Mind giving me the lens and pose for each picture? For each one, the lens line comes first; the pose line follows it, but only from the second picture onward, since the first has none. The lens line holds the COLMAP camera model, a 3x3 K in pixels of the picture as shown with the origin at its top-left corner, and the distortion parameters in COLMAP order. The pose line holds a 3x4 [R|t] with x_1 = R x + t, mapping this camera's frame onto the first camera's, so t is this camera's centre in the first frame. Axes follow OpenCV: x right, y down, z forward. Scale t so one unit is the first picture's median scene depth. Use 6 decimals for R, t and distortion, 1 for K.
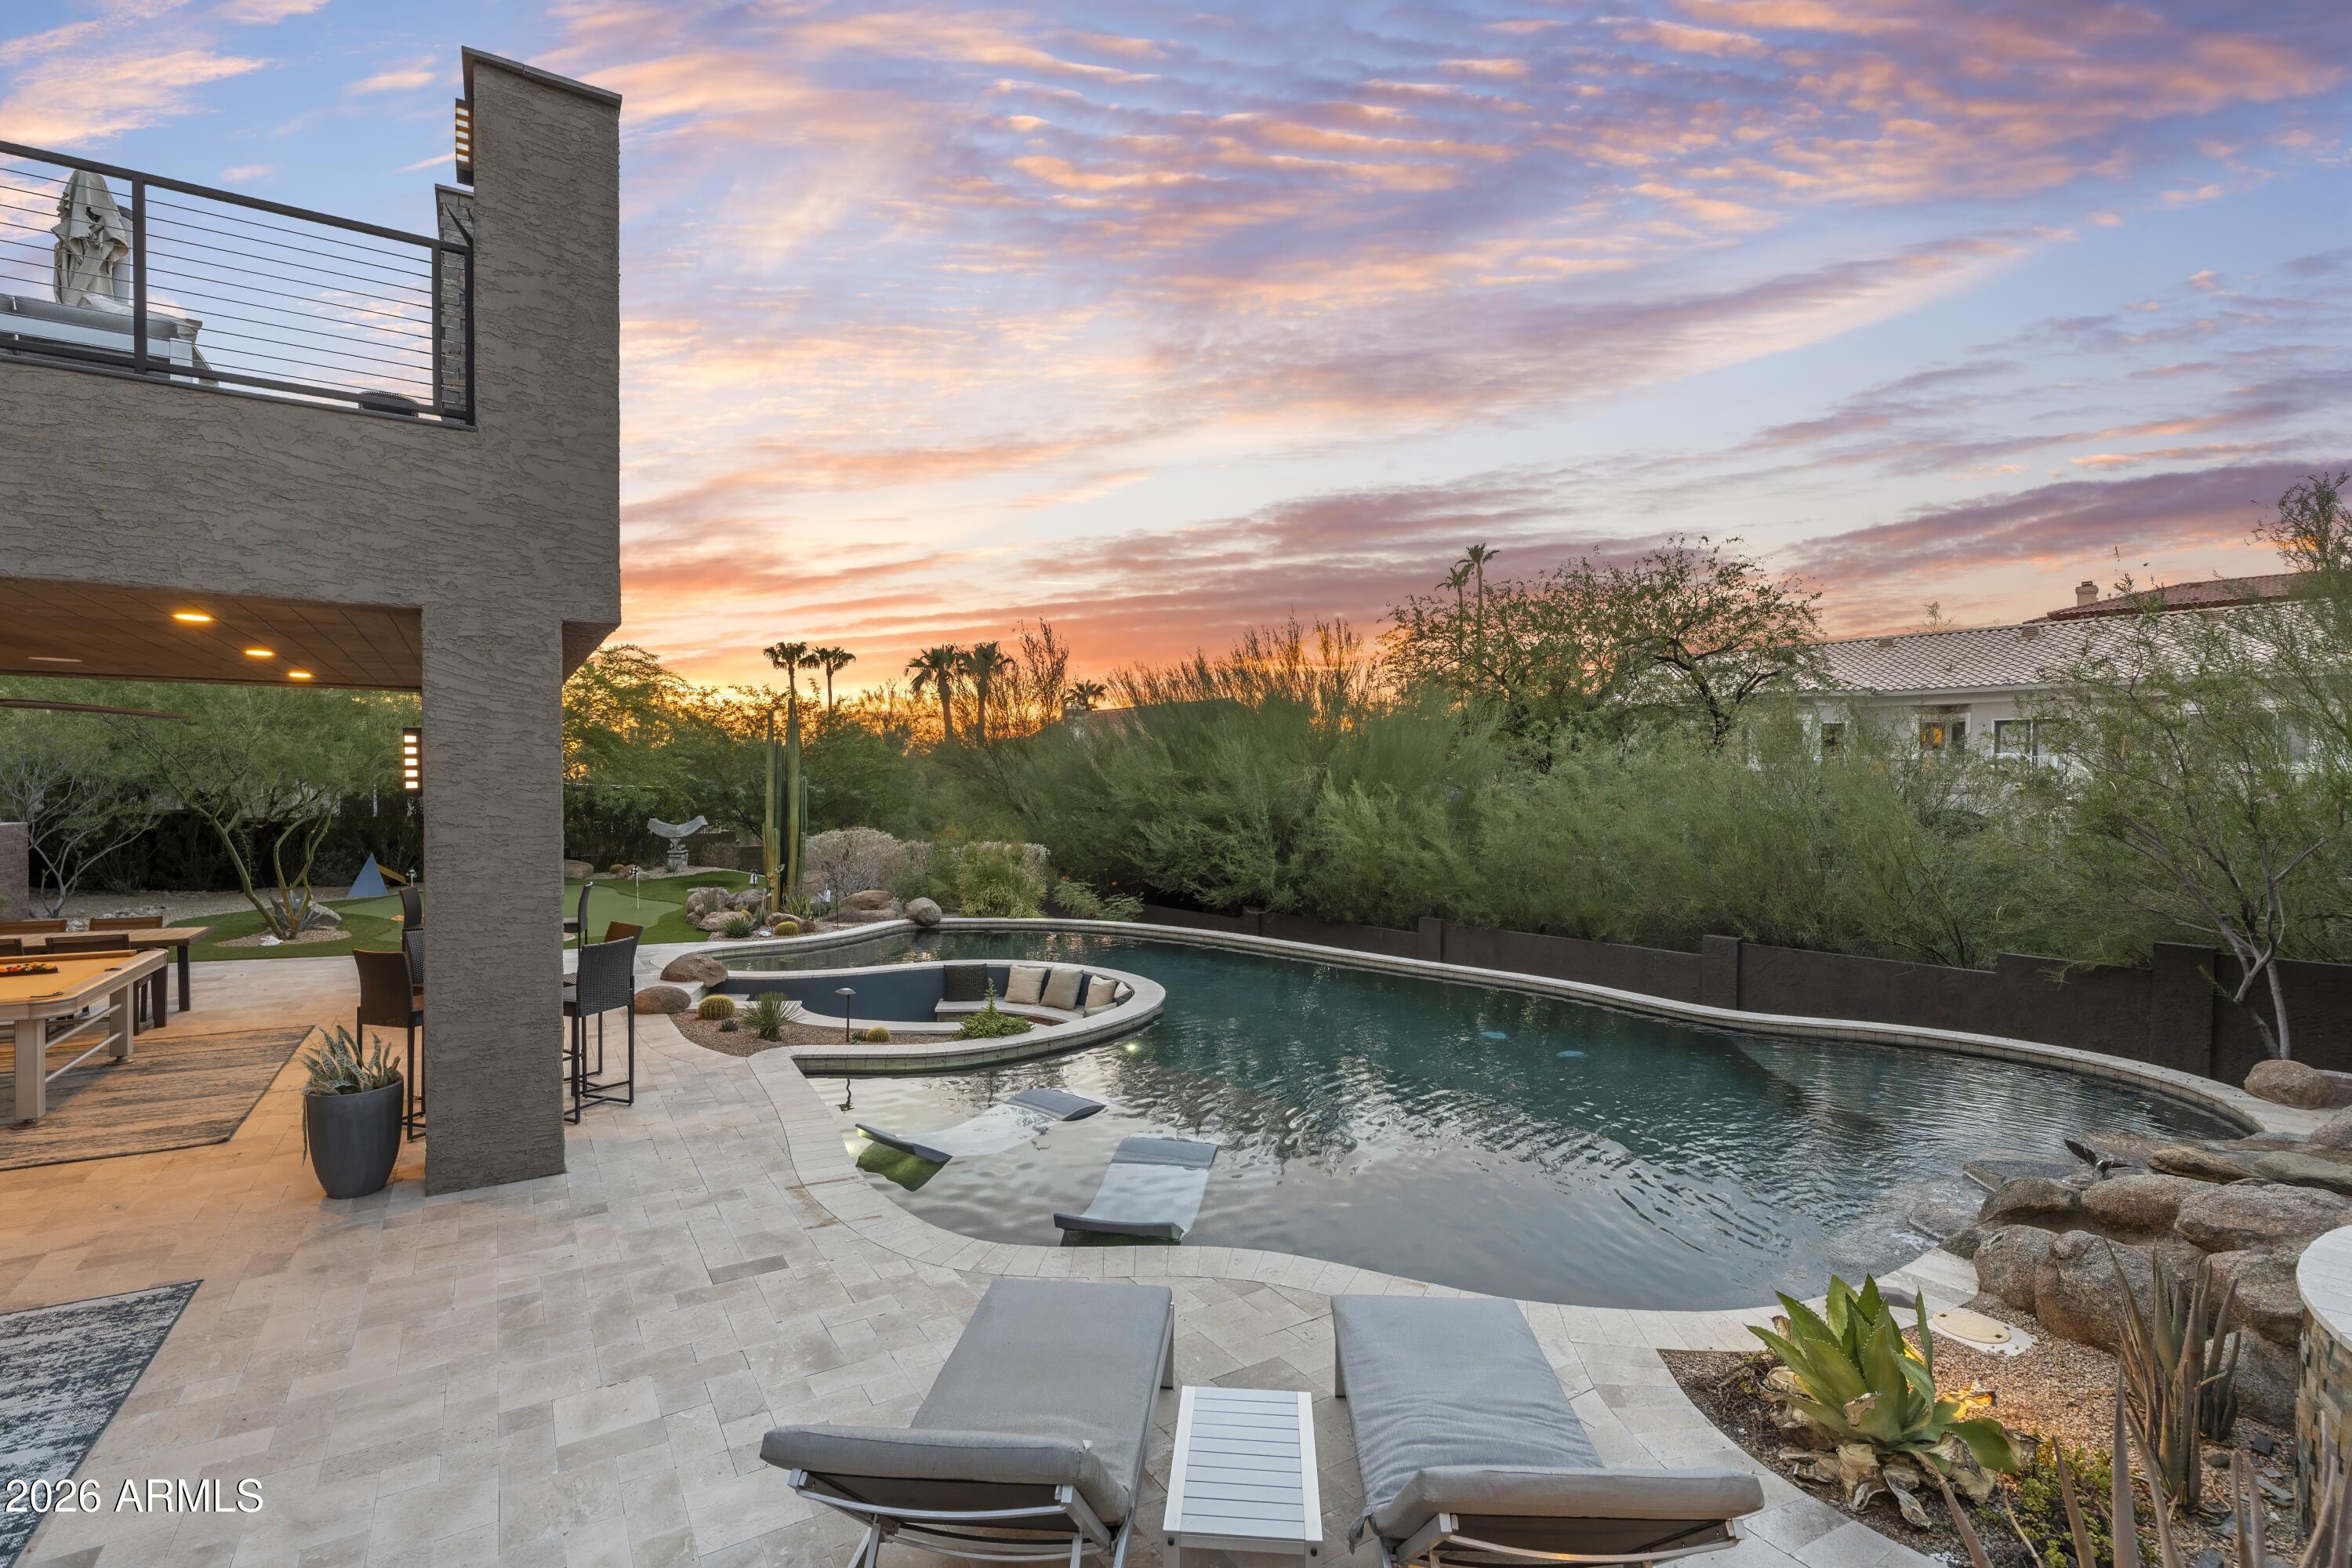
lens RADIAL K [[1072.3, 0, 1172.3], [0, 1072.3, 793.6], [0, 0, 1]] dist [0.020774, 0.000324]
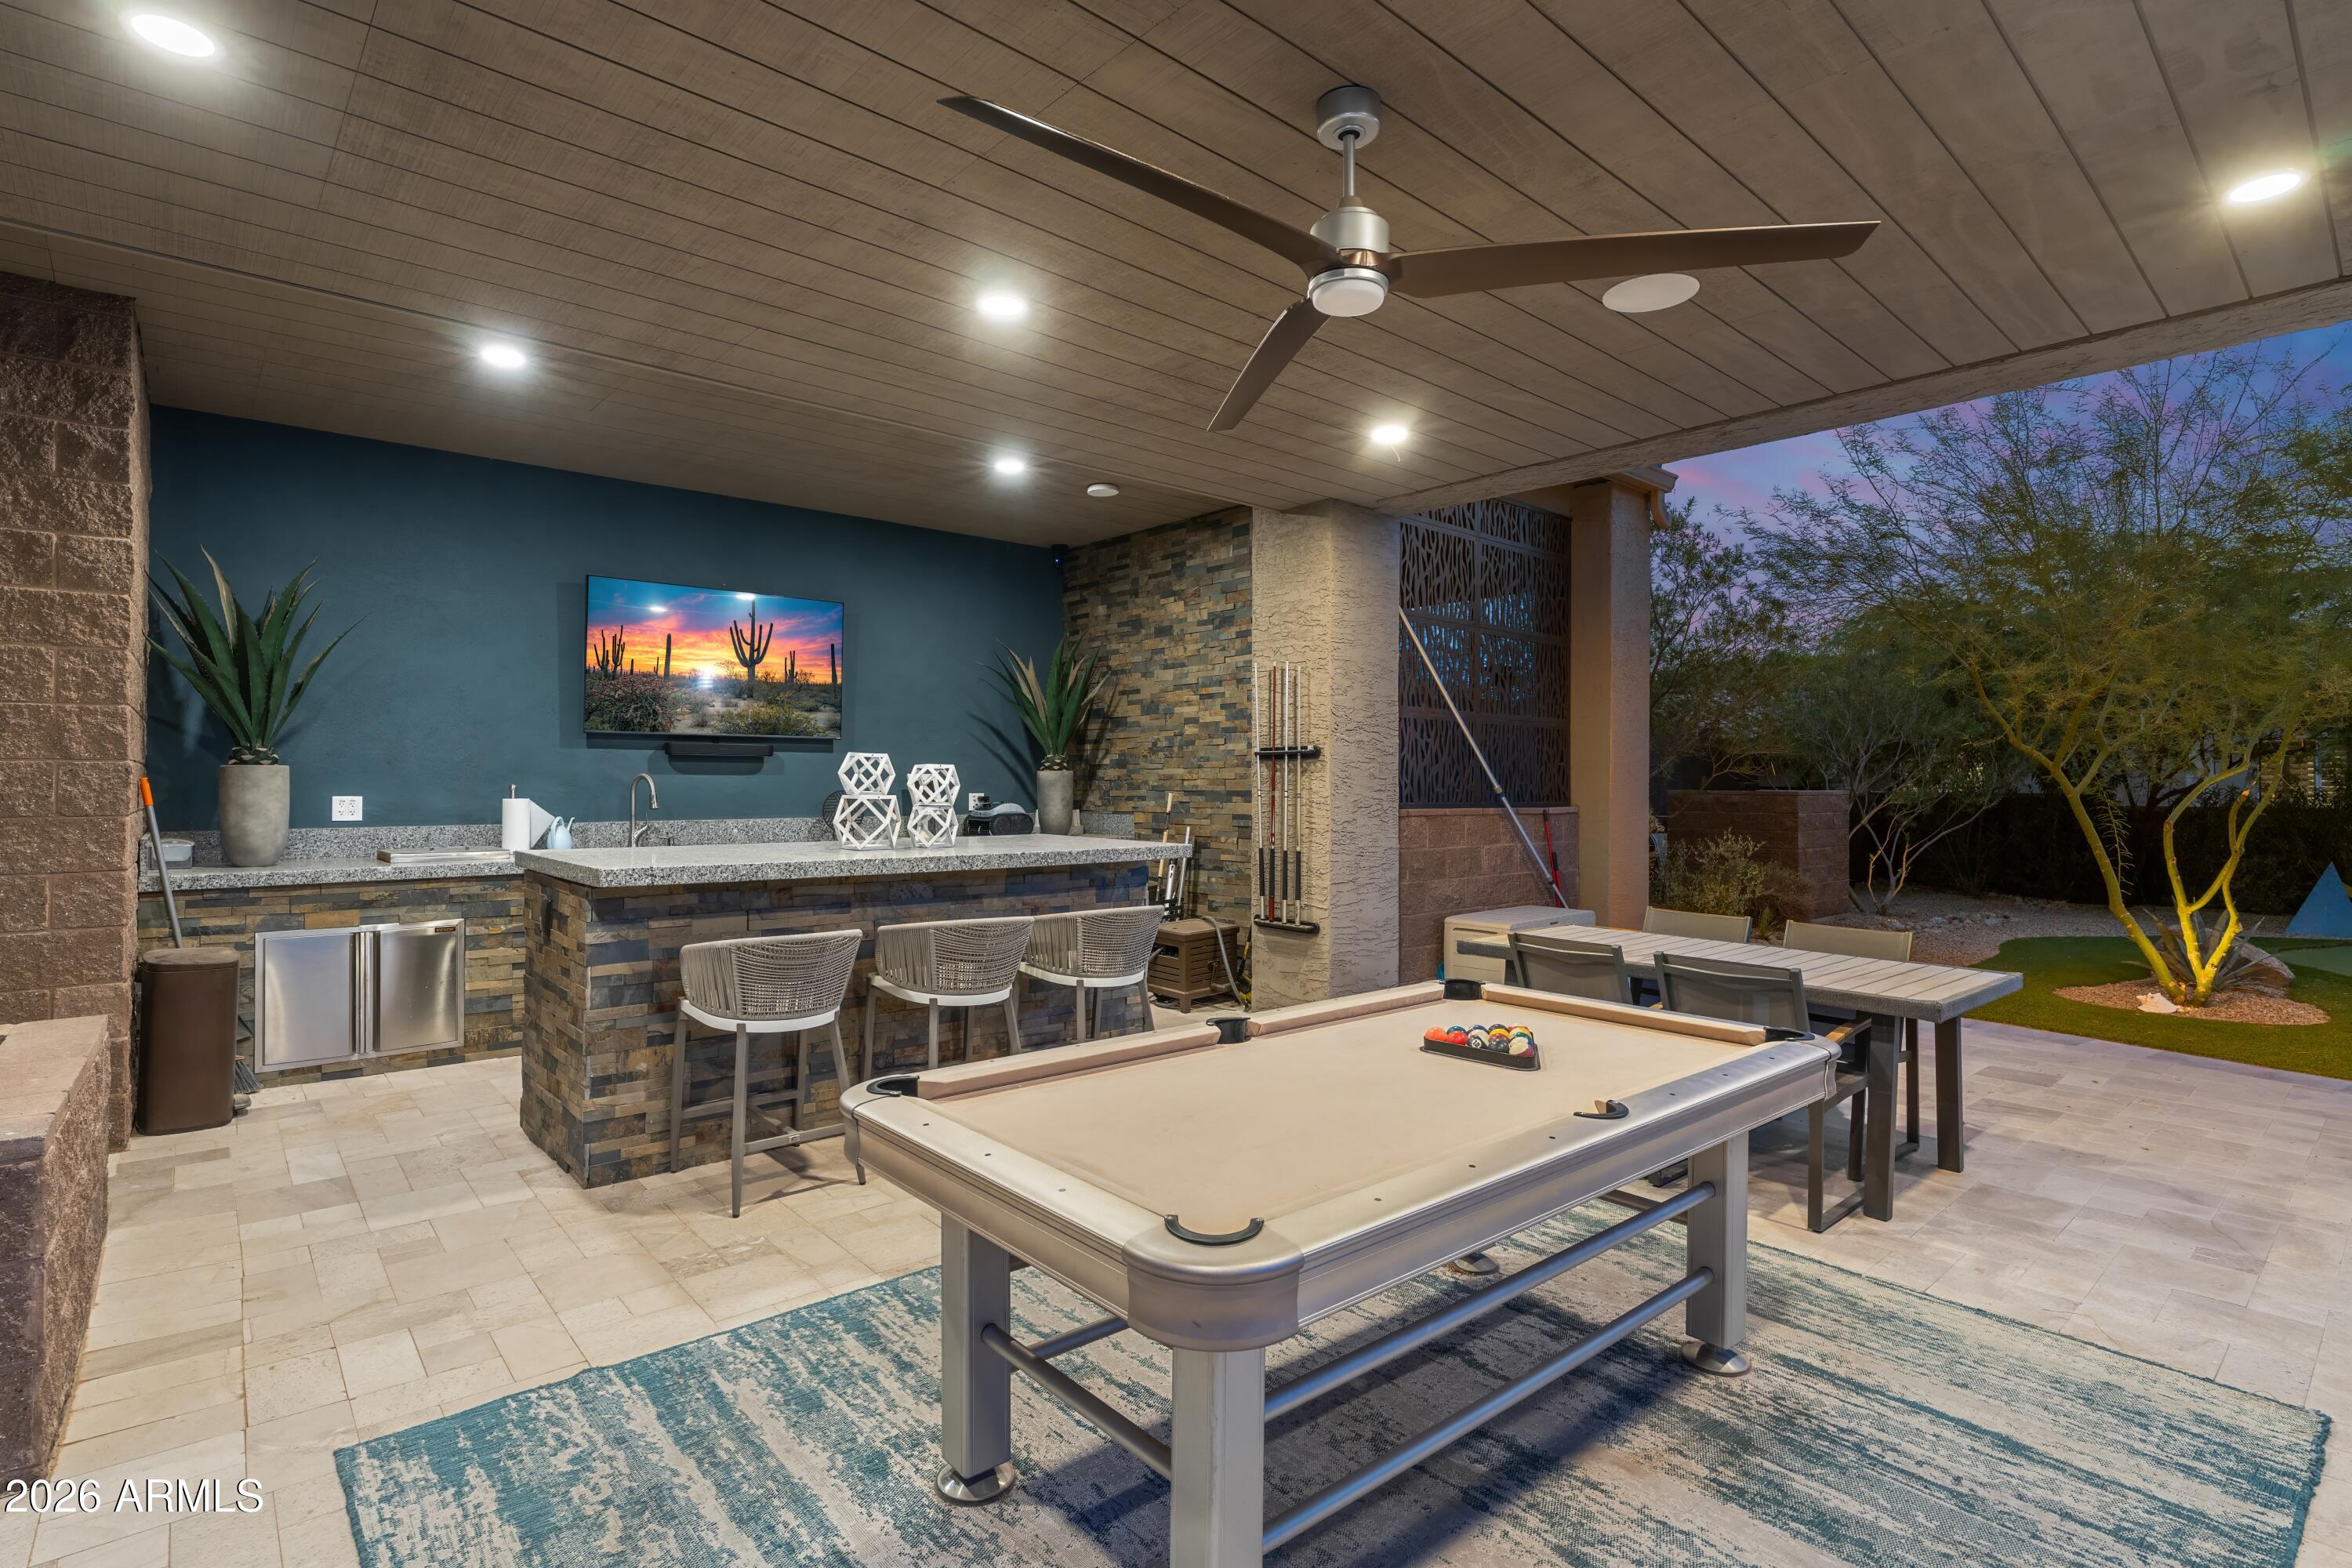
lens RADIAL K [[1140.5, 0, 1176.0], [0, 1140.5, 784.0], [0, 0, 1]] dist [0.000537, 0.000361]
pose [[0.169705, -0.009819, -0.985446, -0.329690], [-0.013750, 0.999829, -0.012330, 0.039303], [0.985399, 0.015642, 0.169541, 0.395688]]
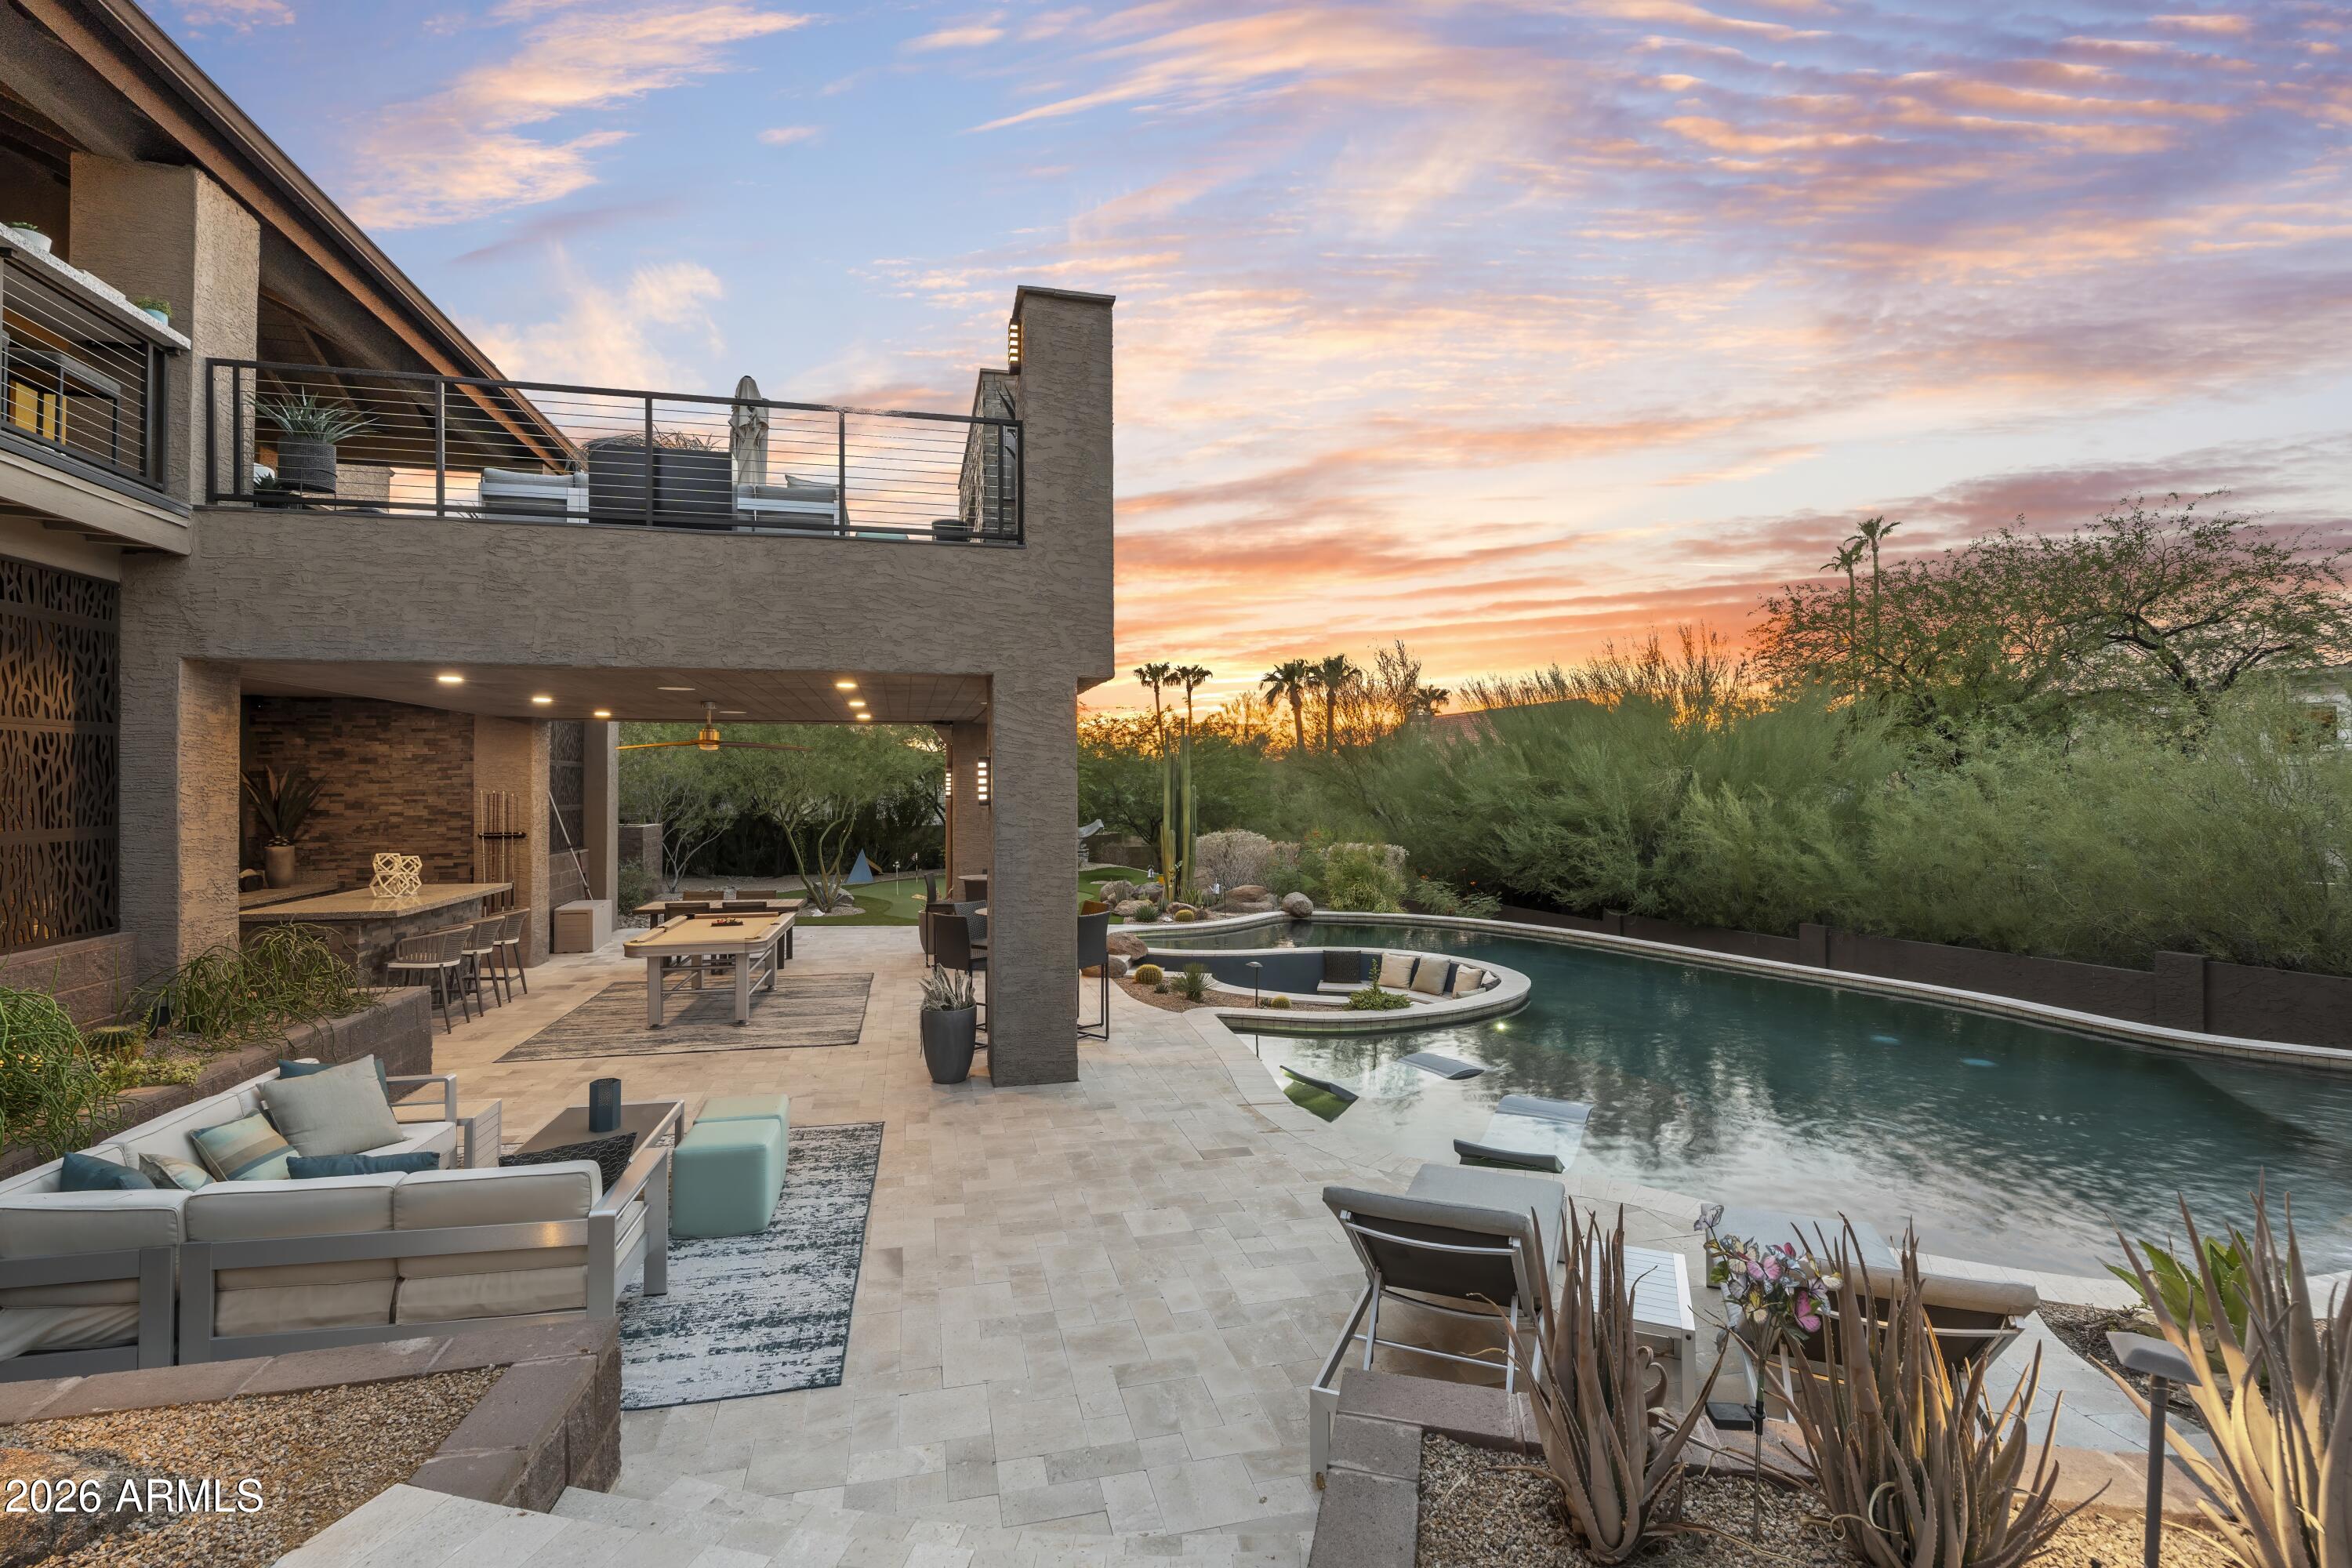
lens RADIAL K [[1060.9, 0, 1169.4], [0, 1060.9, 771.0], [0, 0, 1]] dist [0.000906, 0.000859]
pose [[0.950642, -0.014910, -0.309931, -0.012398], [0.007091, 0.999628, -0.026340, -0.001314], [0.310208, 0.022842, 0.950394, -0.092249]]
